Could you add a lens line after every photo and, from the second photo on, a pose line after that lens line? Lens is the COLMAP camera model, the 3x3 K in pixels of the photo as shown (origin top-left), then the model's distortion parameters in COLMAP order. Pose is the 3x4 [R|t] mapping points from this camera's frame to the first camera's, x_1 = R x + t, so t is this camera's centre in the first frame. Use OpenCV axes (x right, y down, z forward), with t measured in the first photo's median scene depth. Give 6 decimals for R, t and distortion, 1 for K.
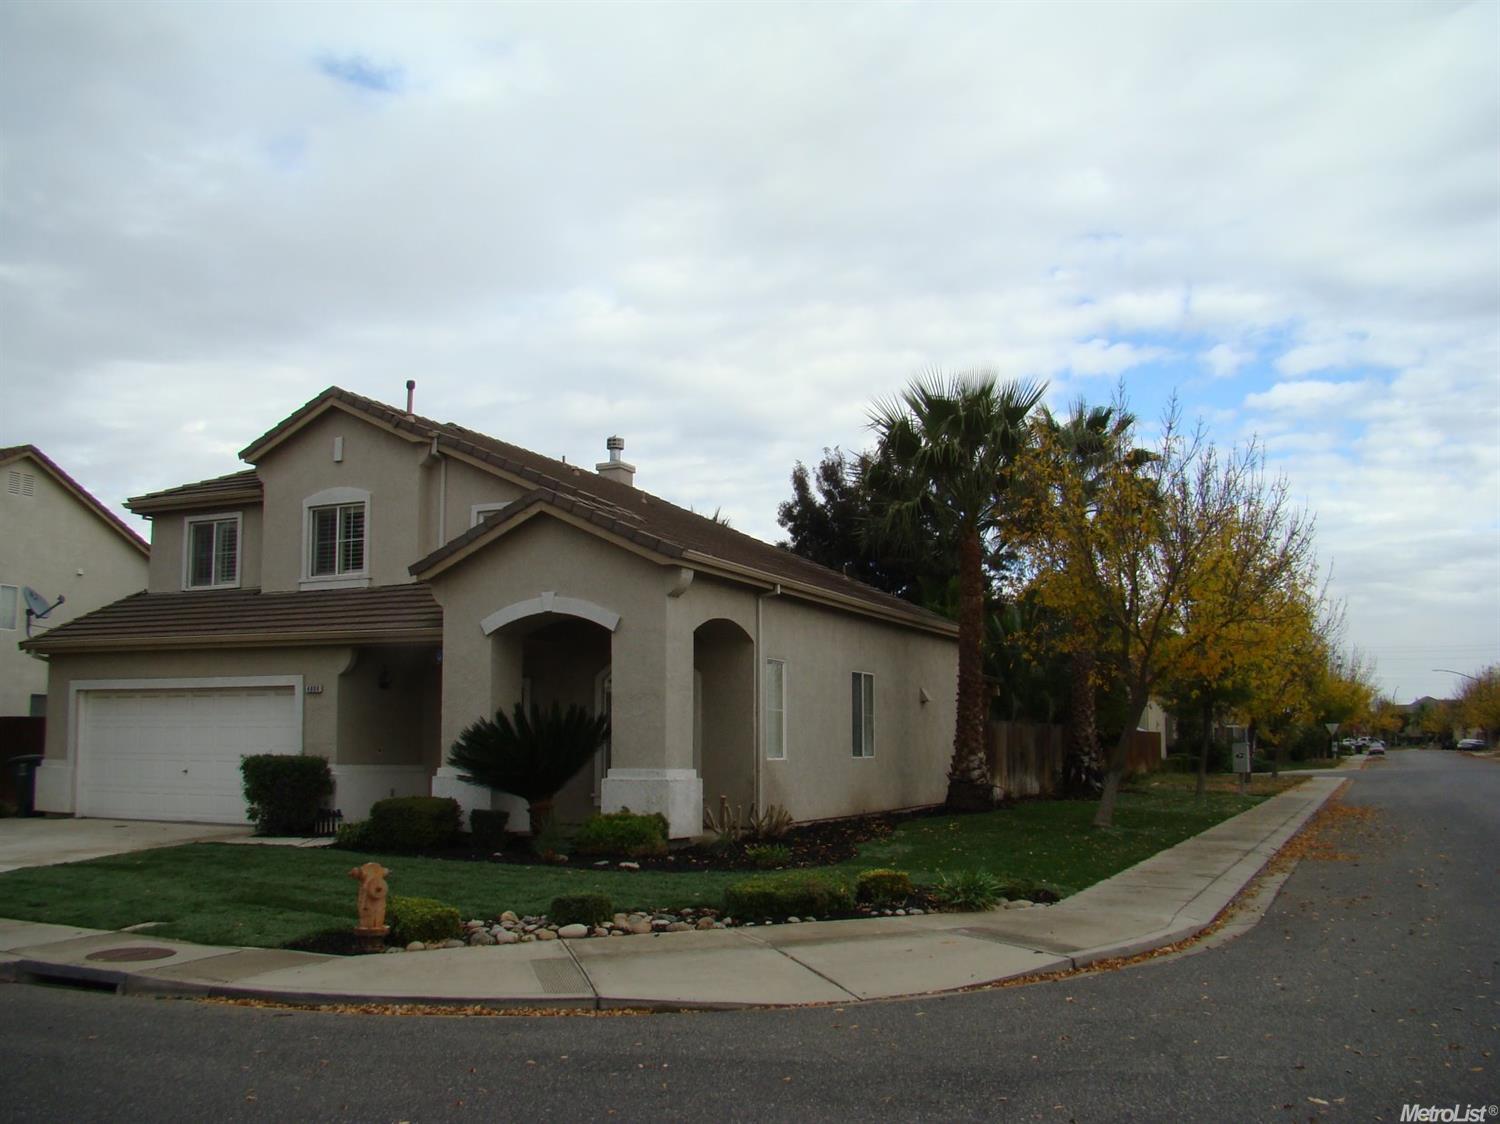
lens RADIAL K [[1419.5, 0, 738.0], [0, 1419.5, 575.7], [0, 0, 1]] dist [-0.195043, 0.157801]
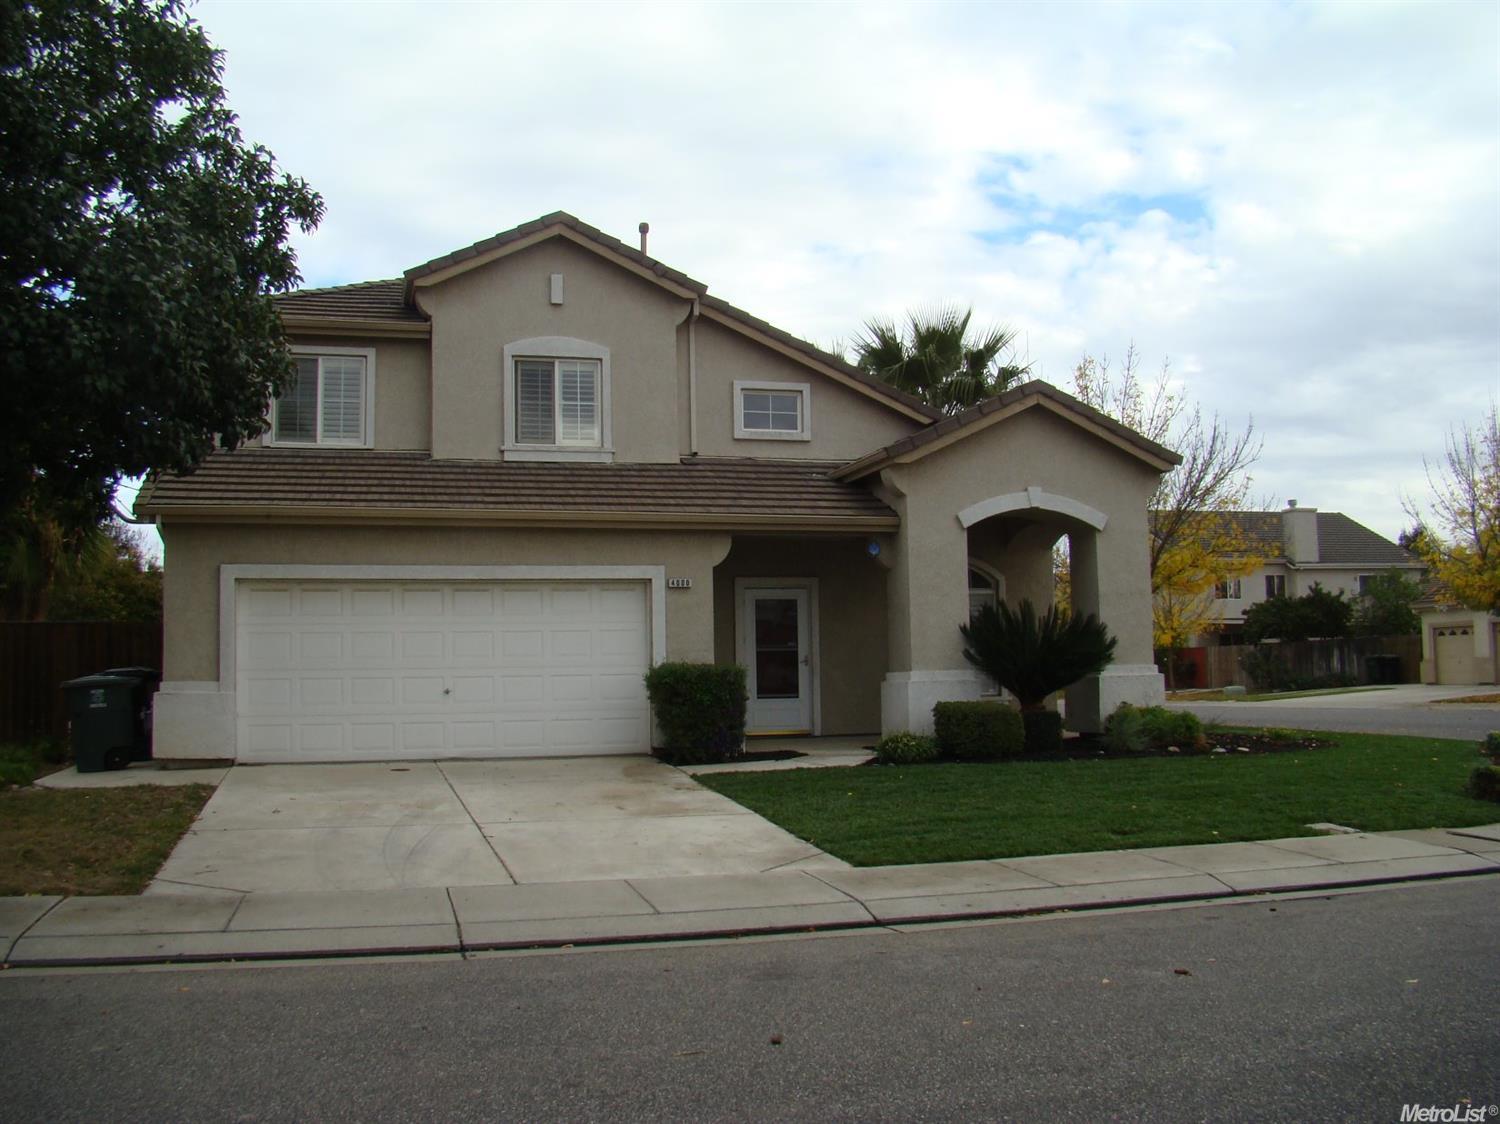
lens RADIAL K [[1419.5, 0, 738.0], [0, 1419.5, 575.7], [0, 0, 1]] dist [-0.195043, 0.157801]
pose [[0.769370, 0.032963, 0.637953, -0.732602], [-0.062802, 0.997733, 0.024186, 0.049482], [-0.635709, -0.058672, 0.769696, 0.306875]]
